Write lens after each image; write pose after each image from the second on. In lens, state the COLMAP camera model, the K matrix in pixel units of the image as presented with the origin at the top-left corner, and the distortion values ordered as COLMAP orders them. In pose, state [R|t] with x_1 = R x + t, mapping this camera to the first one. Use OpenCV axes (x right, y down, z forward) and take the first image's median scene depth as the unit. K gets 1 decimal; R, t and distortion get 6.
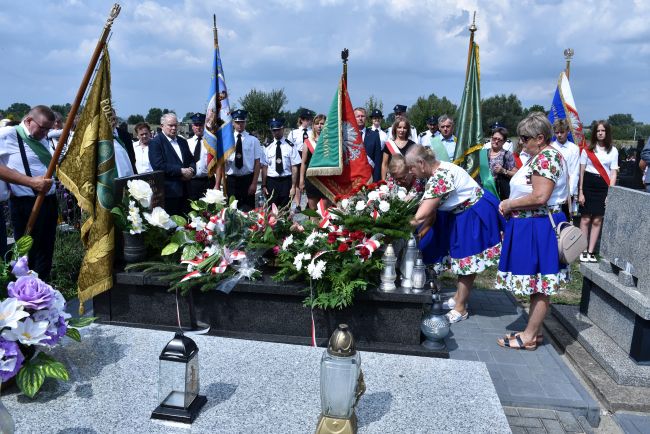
lens RADIAL K [[519.4, 0, 328.3], [0, 519.4, 212.5], [0, 0, 1]] dist [-0.081811, 0.061450]
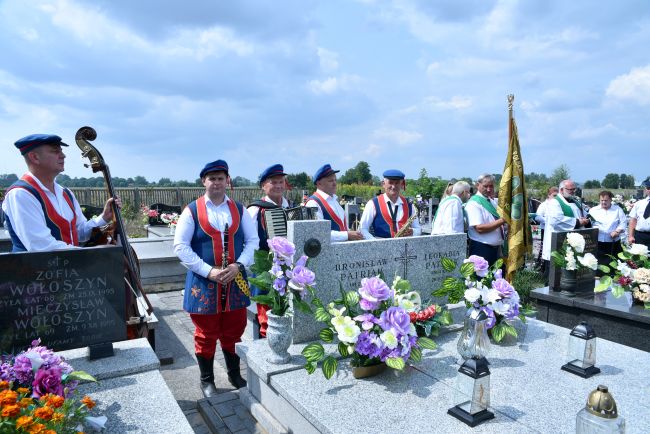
lens RADIAL K [[451.3, 0, 326.7], [0, 451.3, 220.9], [0, 0, 1]] dist [-0.068872, 0.050451]
pose [[0.627478, 0.027834, -0.778136, 0.158661], [-0.105960, 0.993117, -0.049921, 0.038887], [0.771391, 0.113776, 0.626108, -0.315709]]
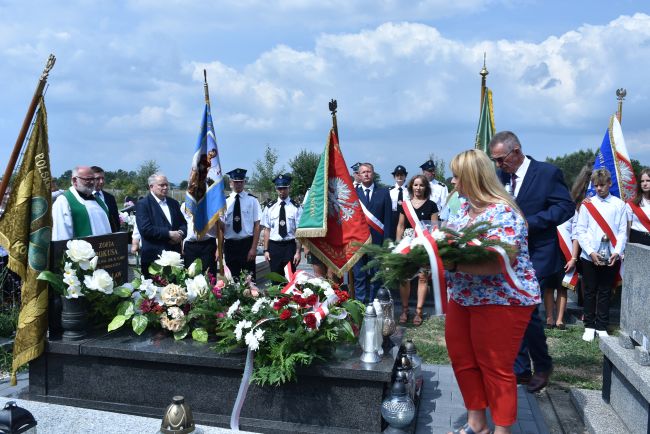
lens RADIAL K [[572.2, 0, 331.4], [0, 572.2, 216.9], [0, 0, 1]] dist [-0.053866, 0.044787]
pose [[0.994116, -0.012383, -0.107609, 0.195323], [-0.000315, 0.993109, -0.117192, 0.015507], [0.108318, 0.116536, 0.987262, 0.030581]]
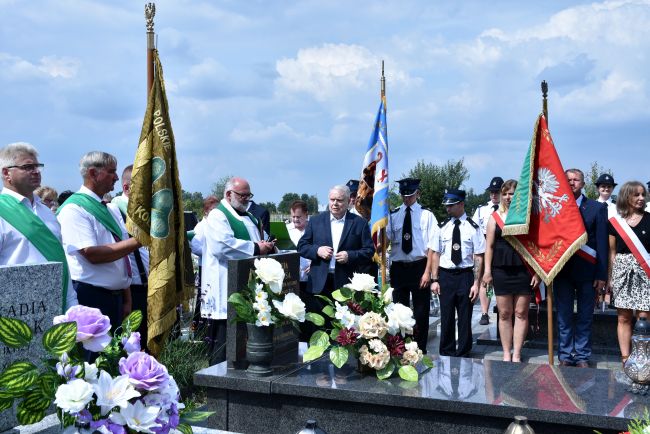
lens RADIAL K [[766.5, 0, 342.4], [0, 766.5, 234.0], [0, 0, 1]] dist [0.046642, 0.000000]
pose [[0.967484, -0.018815, -0.252231, 0.040786], [-0.016415, 0.990456, -0.136845, 0.059655], [0.252398, 0.136536, 0.957942, -0.109016]]
